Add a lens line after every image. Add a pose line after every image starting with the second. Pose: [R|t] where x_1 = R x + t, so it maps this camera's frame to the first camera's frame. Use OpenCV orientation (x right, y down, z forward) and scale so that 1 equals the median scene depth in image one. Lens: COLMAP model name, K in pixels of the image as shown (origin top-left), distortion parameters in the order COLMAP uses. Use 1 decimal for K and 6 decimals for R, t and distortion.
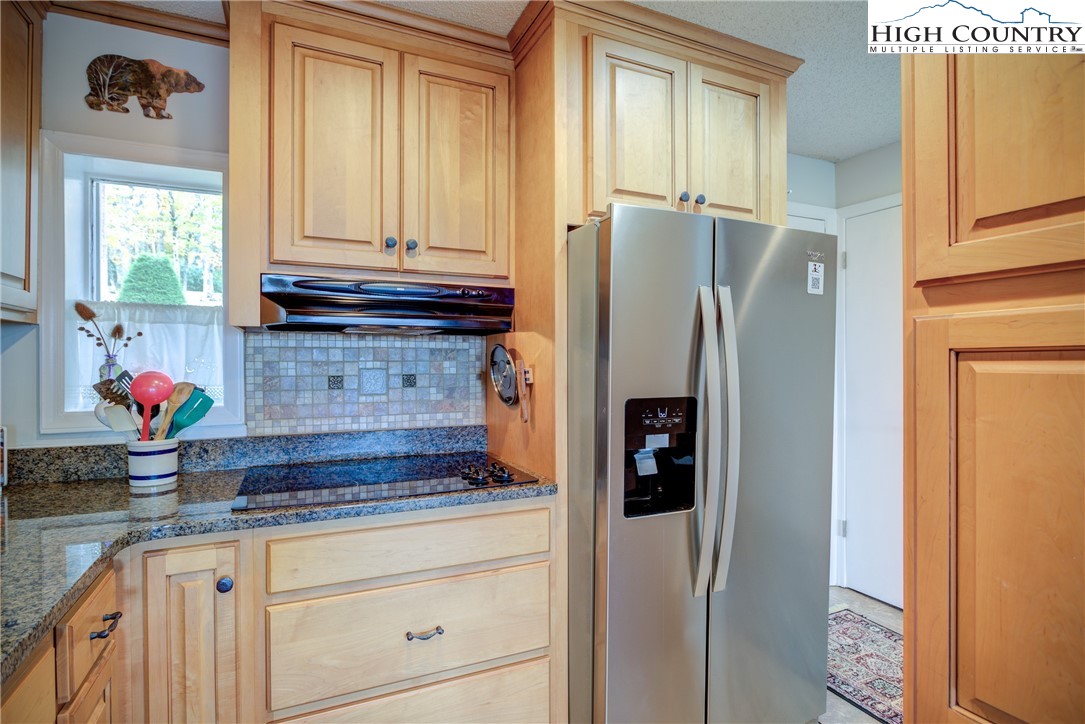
lens RADIAL K [[531.3, 0, 545.6], [0, 531.3, 363.3], [0, 0, 1]] dist [-0.006125, 0.000212]
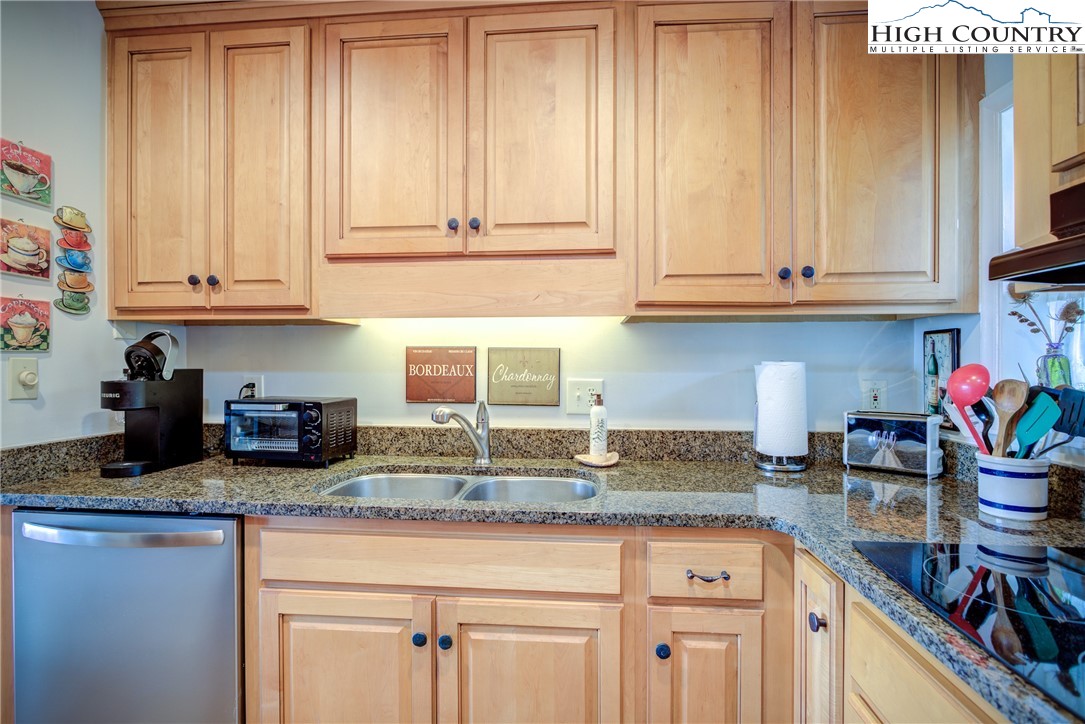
lens RADIAL K [[531.3, 0, 534.6], [0, 531.3, 359.7], [0, 0, 1]] dist [-0.006125, 0.000212]
pose [[-0.536099, 0.002289, -0.844152, 0.225777], [0.000585, 0.999997, 0.002340, 0.005267], [0.844155, 0.000761, -0.536098, 0.761897]]
